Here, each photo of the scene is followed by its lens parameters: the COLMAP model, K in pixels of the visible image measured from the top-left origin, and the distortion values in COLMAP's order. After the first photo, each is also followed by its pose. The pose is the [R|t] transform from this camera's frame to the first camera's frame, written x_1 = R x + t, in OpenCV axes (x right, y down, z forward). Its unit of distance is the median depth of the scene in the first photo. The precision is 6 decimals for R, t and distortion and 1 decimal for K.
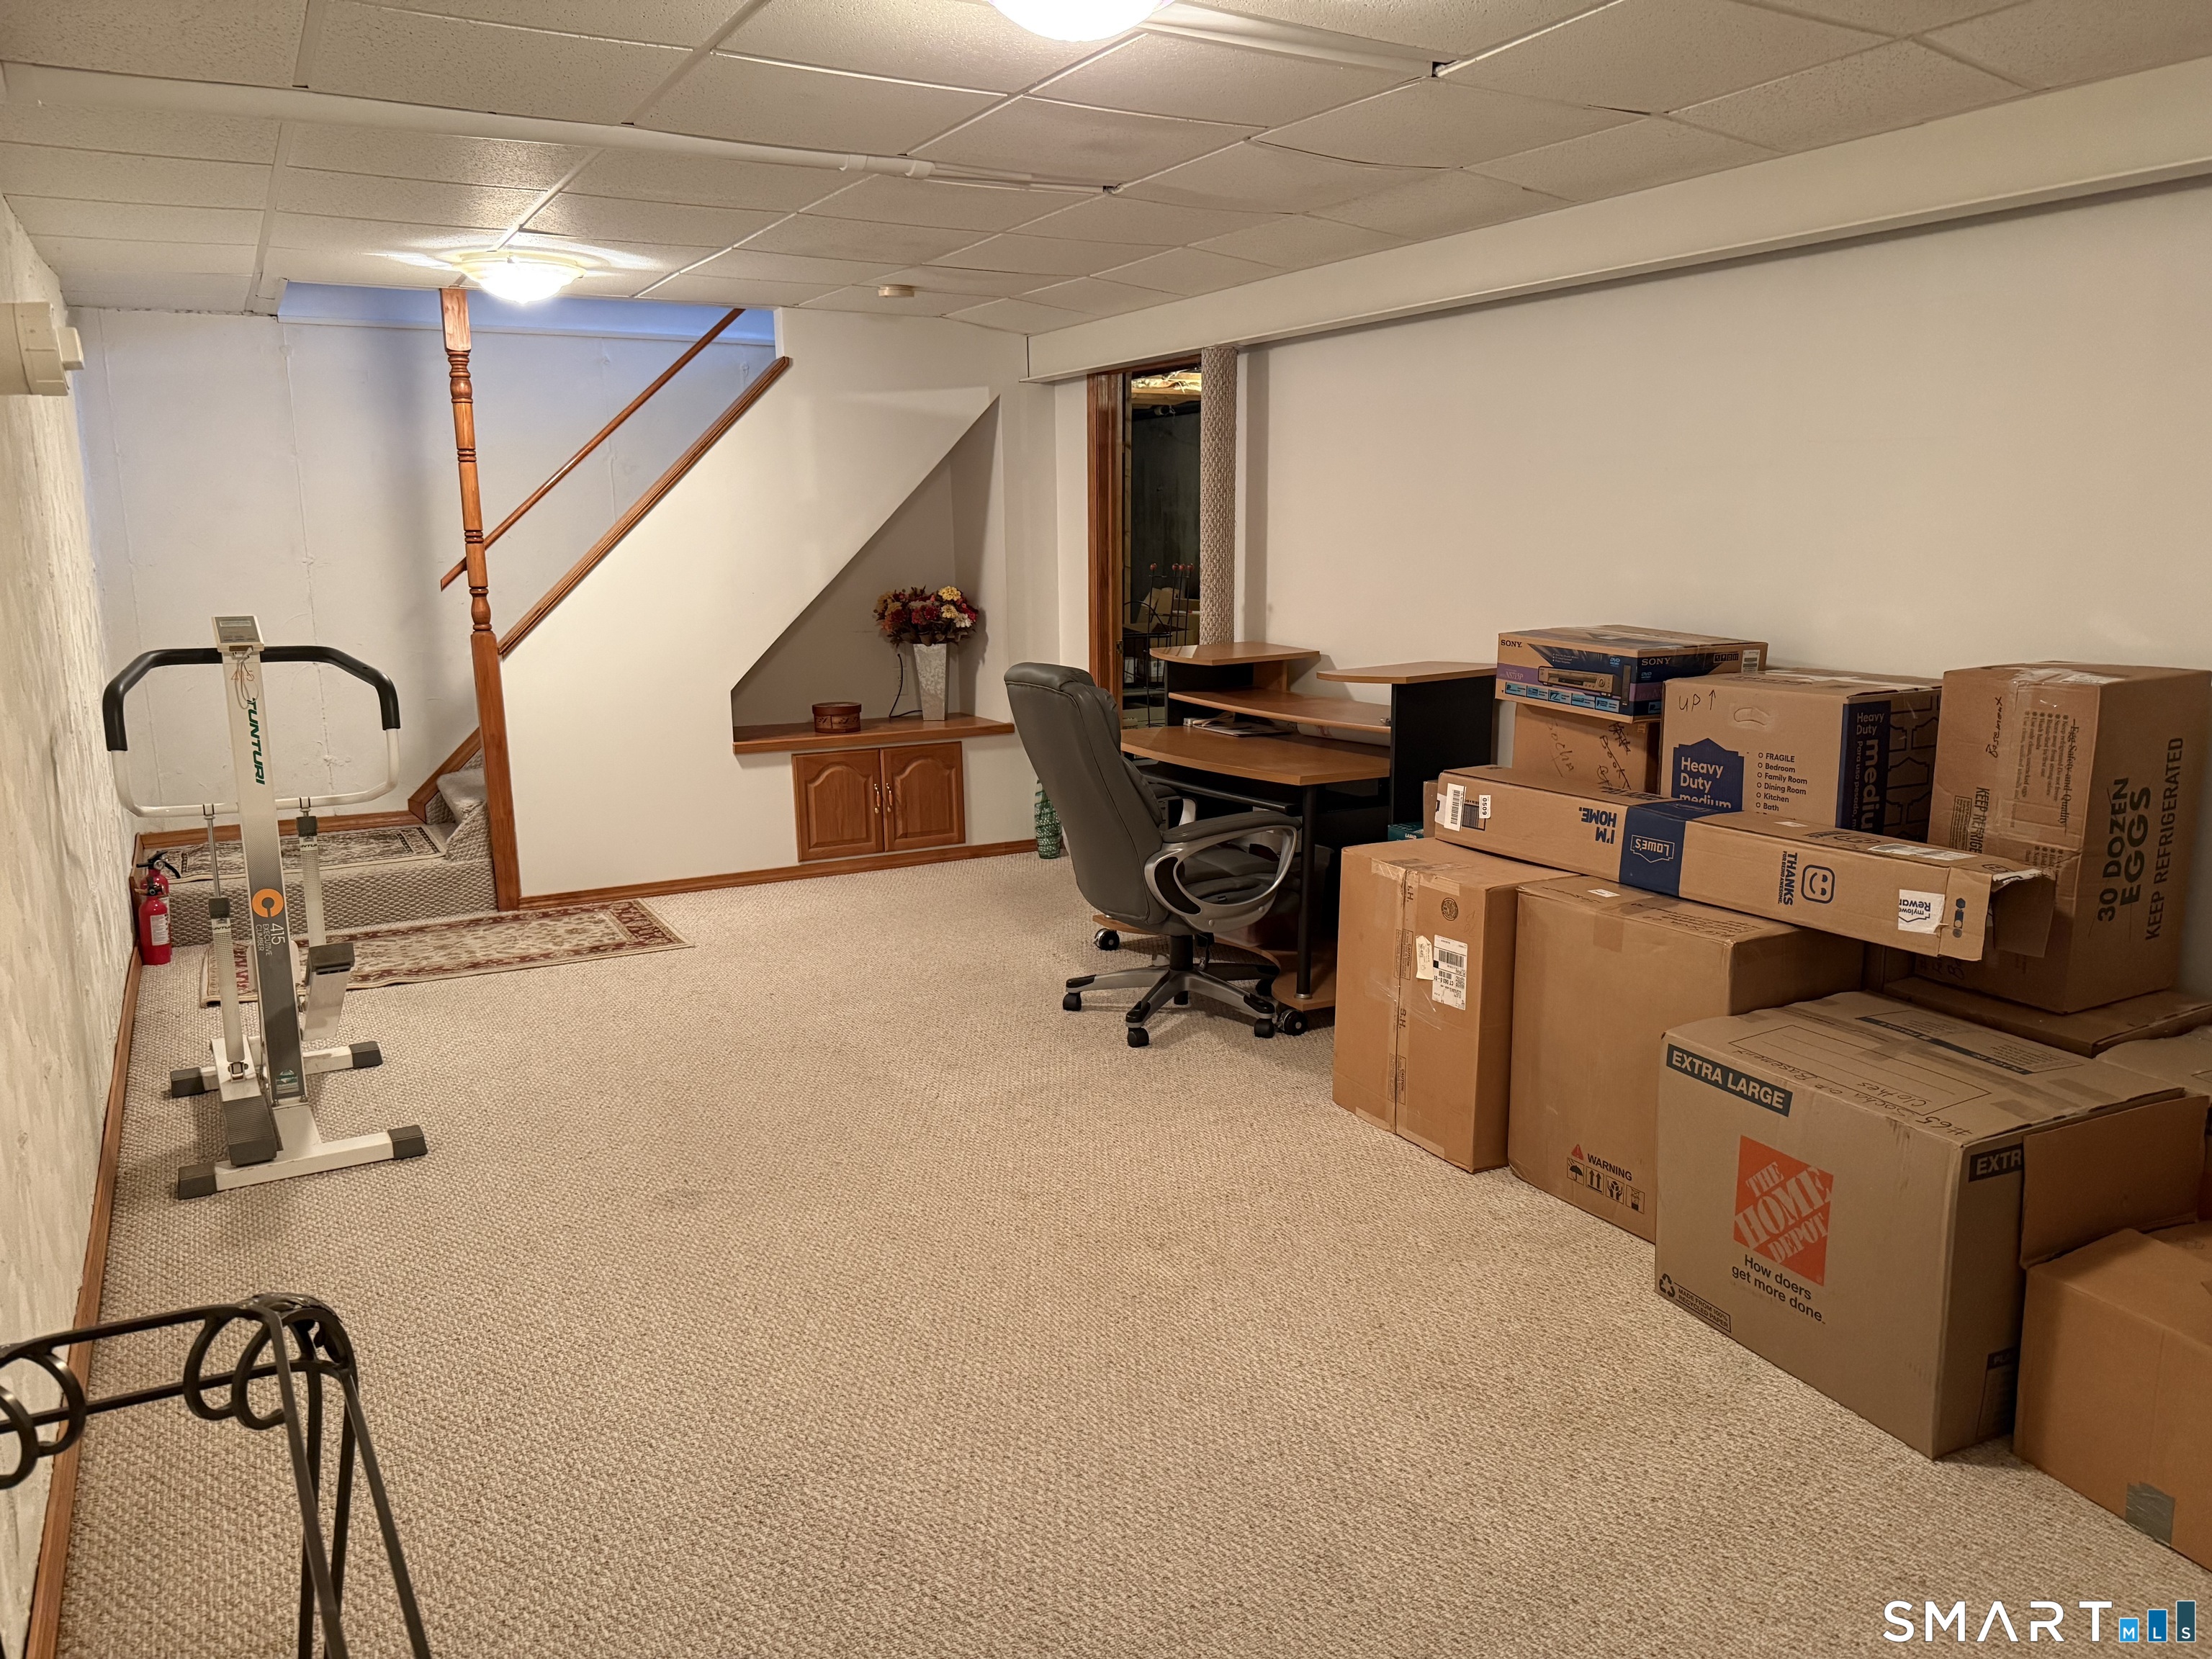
lens RADIAL K [[1553.8, 0, 1100.0], [0, 1553.8, 827.9], [0, 0, 1]] dist [0.065682, -0.049257]
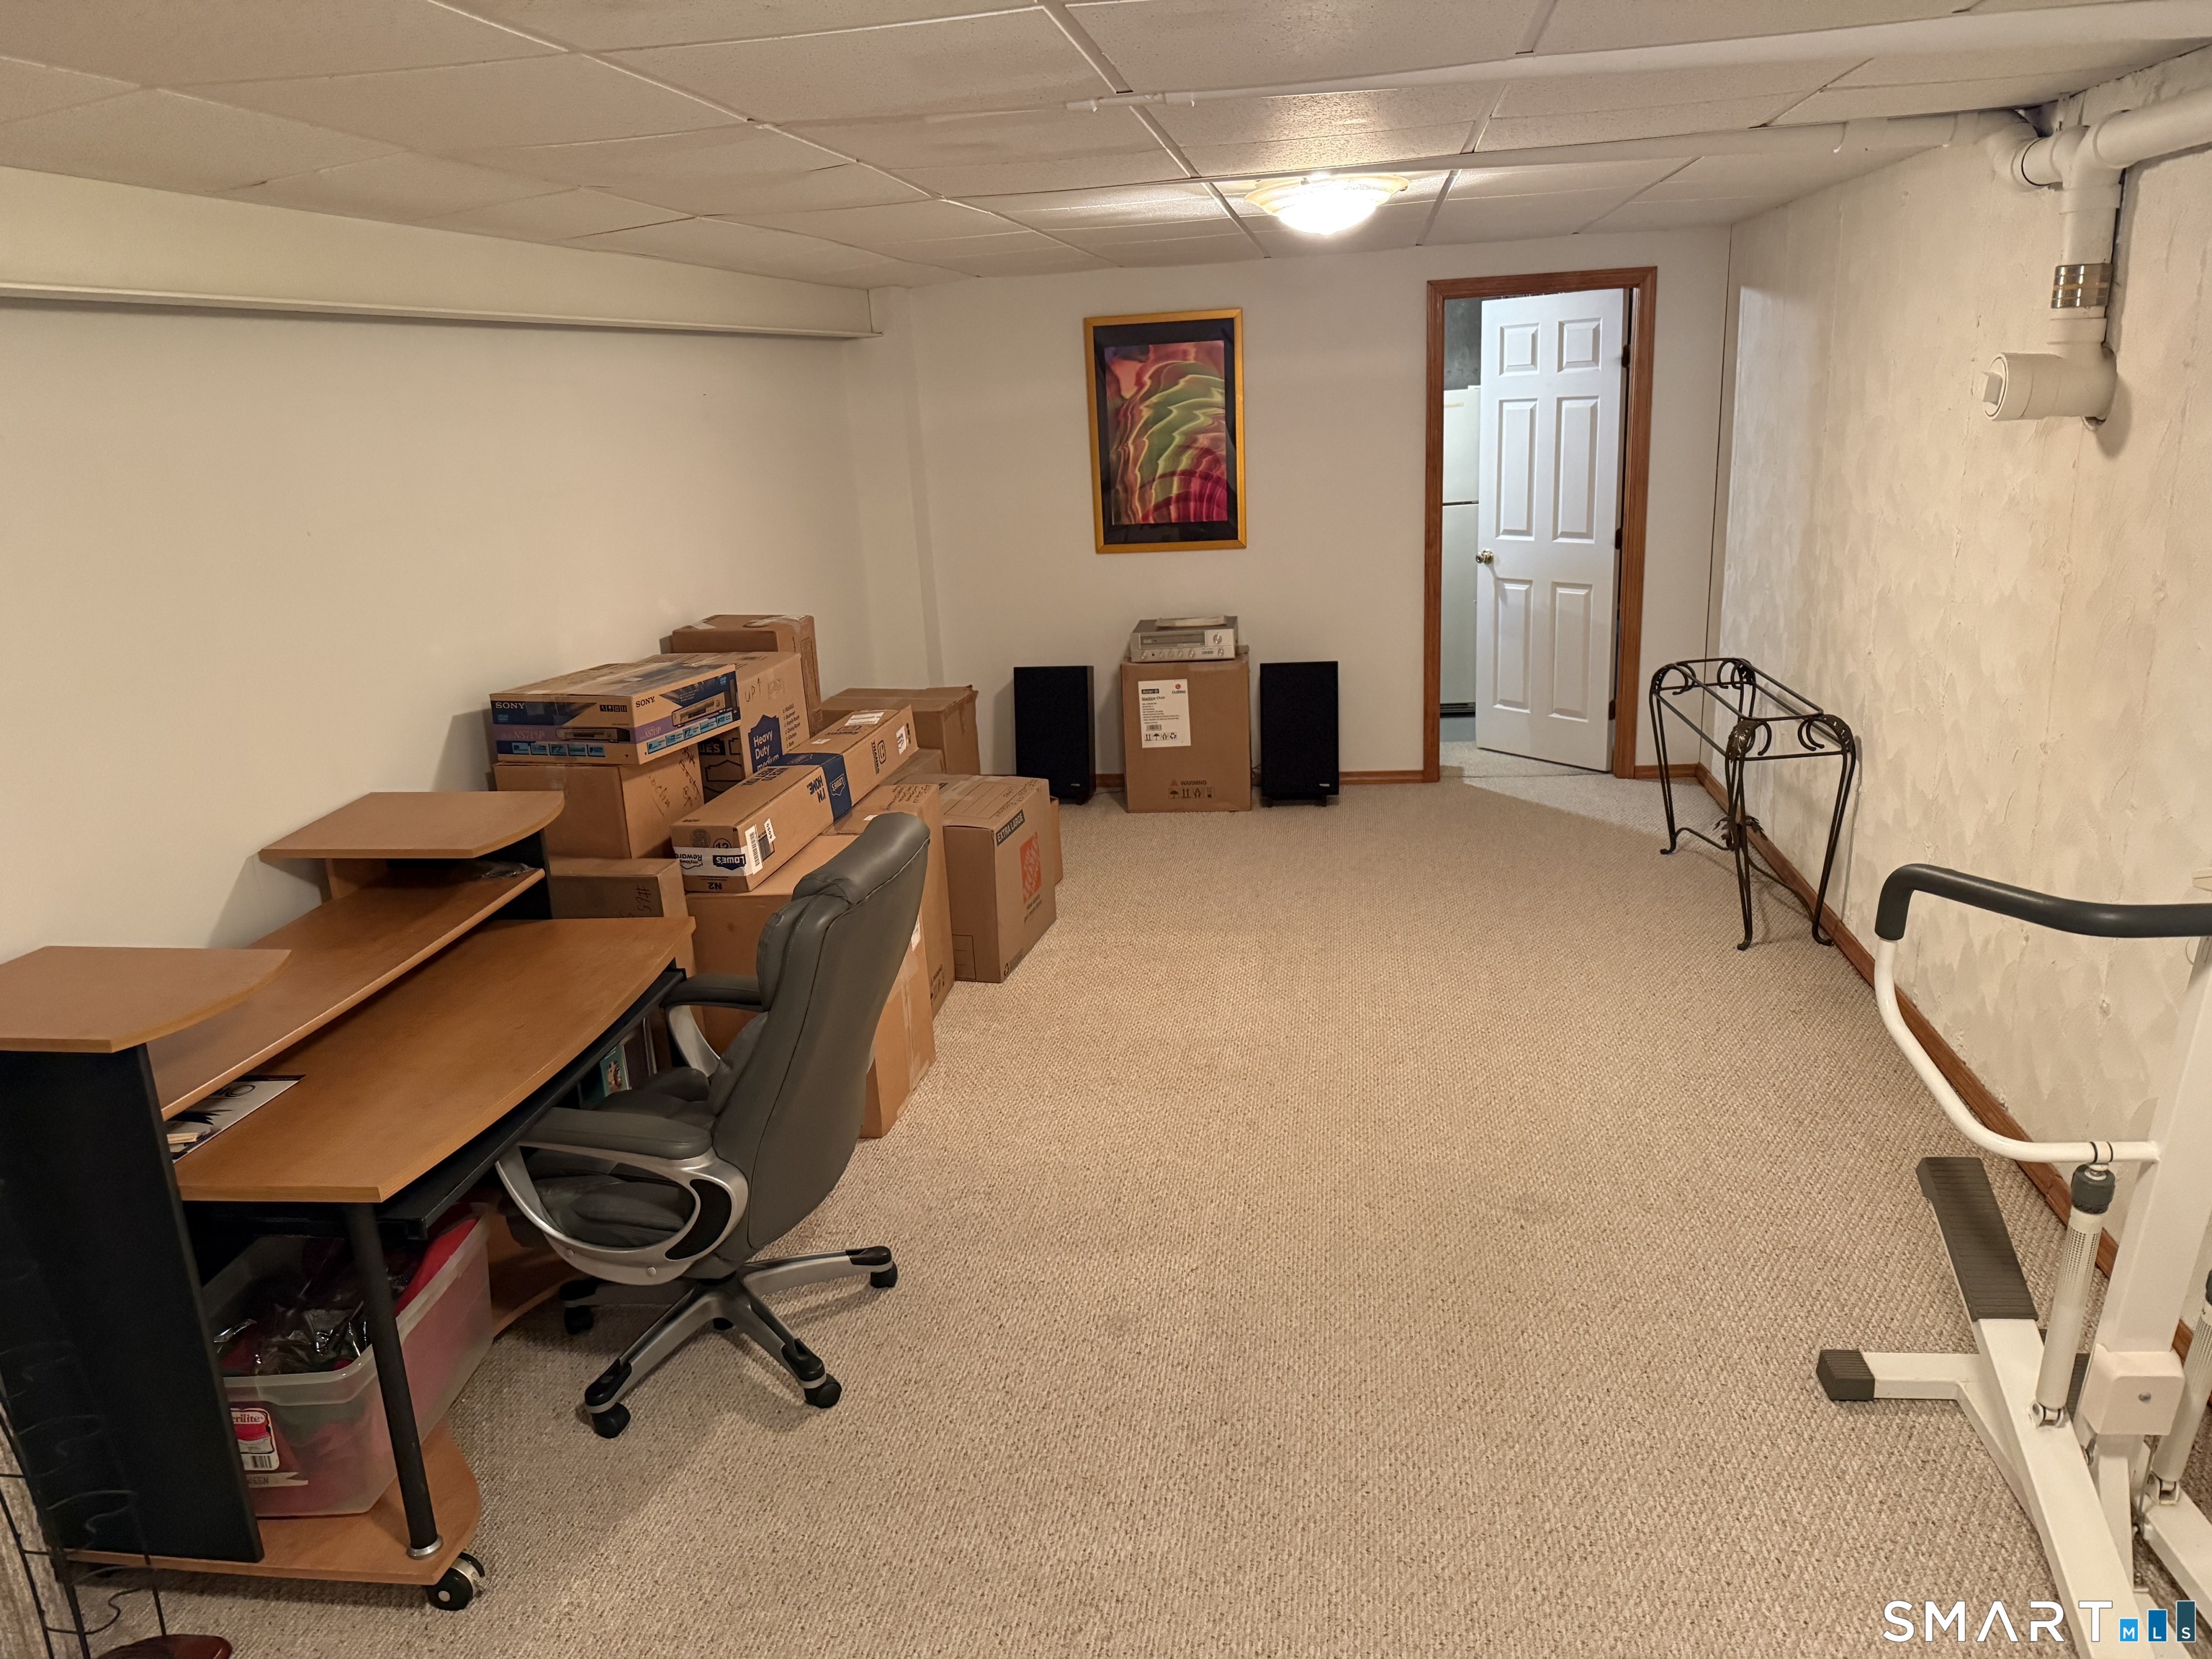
lens RADIAL K [[1553.8, 0, 1102.6], [0, 1553.8, 830.4], [0, 0, 1]] dist [0.065682, -0.049257]
pose [[-0.785823, -0.117979, 0.607094, -0.600392], [0.176885, 0.897754, 0.403423, -0.419245], [-0.592616, 0.424405, -0.684607, 1.658308]]
